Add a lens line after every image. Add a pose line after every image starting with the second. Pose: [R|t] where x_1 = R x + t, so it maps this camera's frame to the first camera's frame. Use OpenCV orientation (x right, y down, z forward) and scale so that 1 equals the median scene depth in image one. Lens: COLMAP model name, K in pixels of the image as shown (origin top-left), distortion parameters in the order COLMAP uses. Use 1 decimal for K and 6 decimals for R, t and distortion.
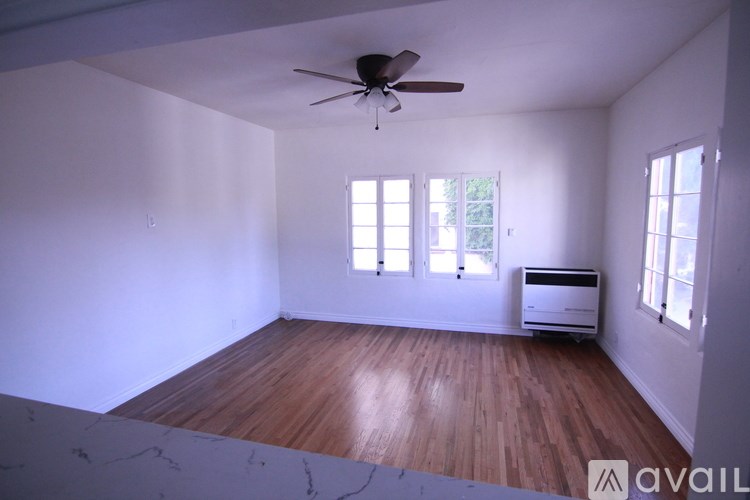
lens RADIAL K [[380.1, 0, 379.4], [0, 380.1, 248.0], [0, 0, 1]] dist [-0.007942, -0.010515]
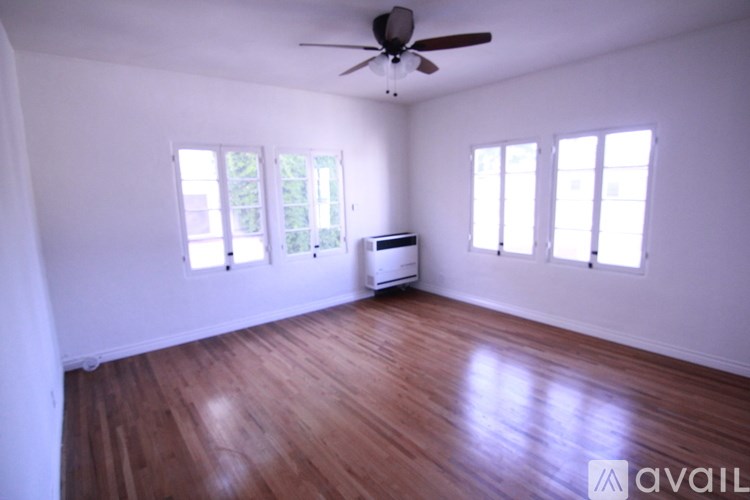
lens RADIAL K [[380.1, 0, 379.4], [0, 380.1, 248.0], [0, 0, 1]] dist [-0.007942, -0.010515]
pose [[0.586141, -0.133543, 0.799127, -0.538117], [0.103318, 0.990590, 0.089758, -0.016868], [-0.803594, 0.029953, 0.594423, 0.311660]]
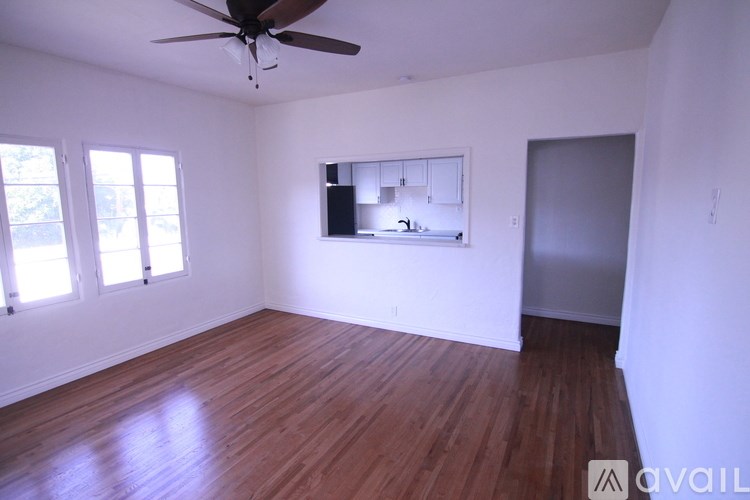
lens RADIAL K [[380.1, 0, 379.4], [0, 380.1, 248.0], [0, 0, 1]] dist [-0.007942, -0.010515]
pose [[-0.978083, -0.010865, 0.207931, -0.269097], [0.040027, 0.970200, 0.238978, -0.111825], [-0.204331, 0.242064, -0.948501, 1.141204]]
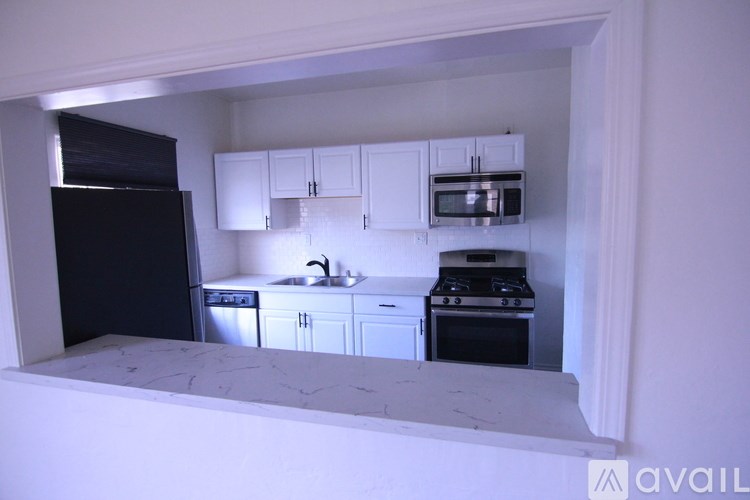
lens RADIAL K [[380.1, 0, 379.4], [0, 380.1, 248.0], [0, 0, 1]] dist [-0.007942, -0.010515]
pose [[-0.999560, 0.026173, -0.013955, -0.165143], [0.022870, 0.979665, 0.199330, -0.034053], [0.018888, 0.198924, -0.979833, 0.418960]]
